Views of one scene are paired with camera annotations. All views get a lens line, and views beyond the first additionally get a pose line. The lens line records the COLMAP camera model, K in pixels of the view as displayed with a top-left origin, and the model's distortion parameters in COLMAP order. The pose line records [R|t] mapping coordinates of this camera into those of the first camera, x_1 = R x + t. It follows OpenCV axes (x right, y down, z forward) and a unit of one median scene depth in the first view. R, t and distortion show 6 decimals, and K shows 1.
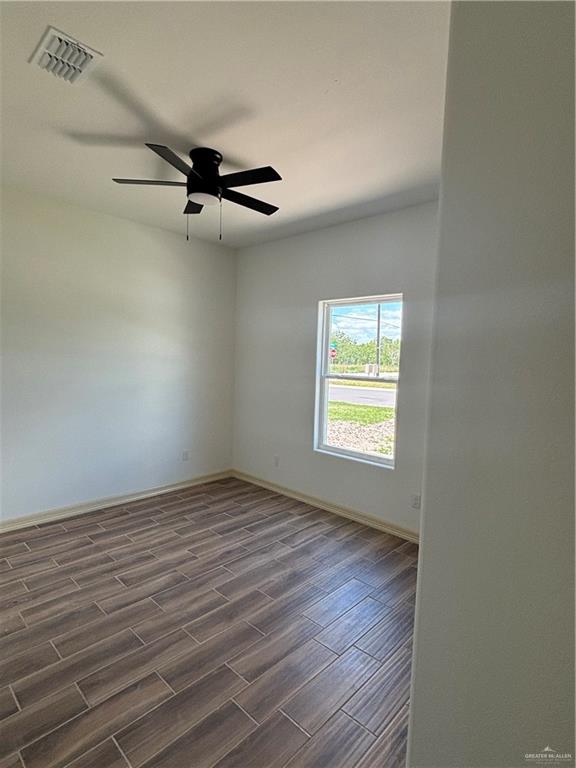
lens RADIAL K [[402.9, 0, 286.0], [0, 402.9, 385.8], [0, 0, 1]] dist [0.049462, -0.061690]
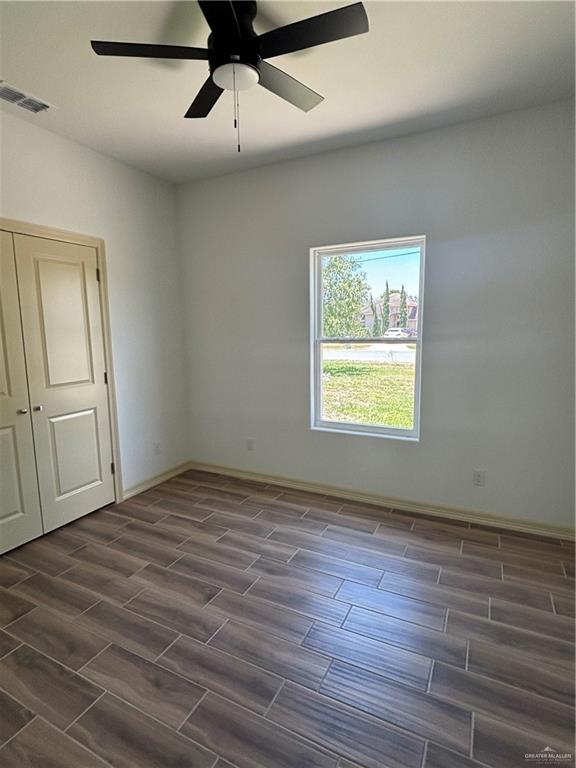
lens RADIAL K [[402.9, 0, 286.0], [0, 402.9, 385.8], [0, 0, 1]] dist [0.049462, -0.061690]
pose [[0.956284, -0.096735, 0.275977, -0.212855], [0.071501, 0.992405, 0.100100, -0.020211], [-0.283565, -0.075992, 0.955937, 0.211071]]
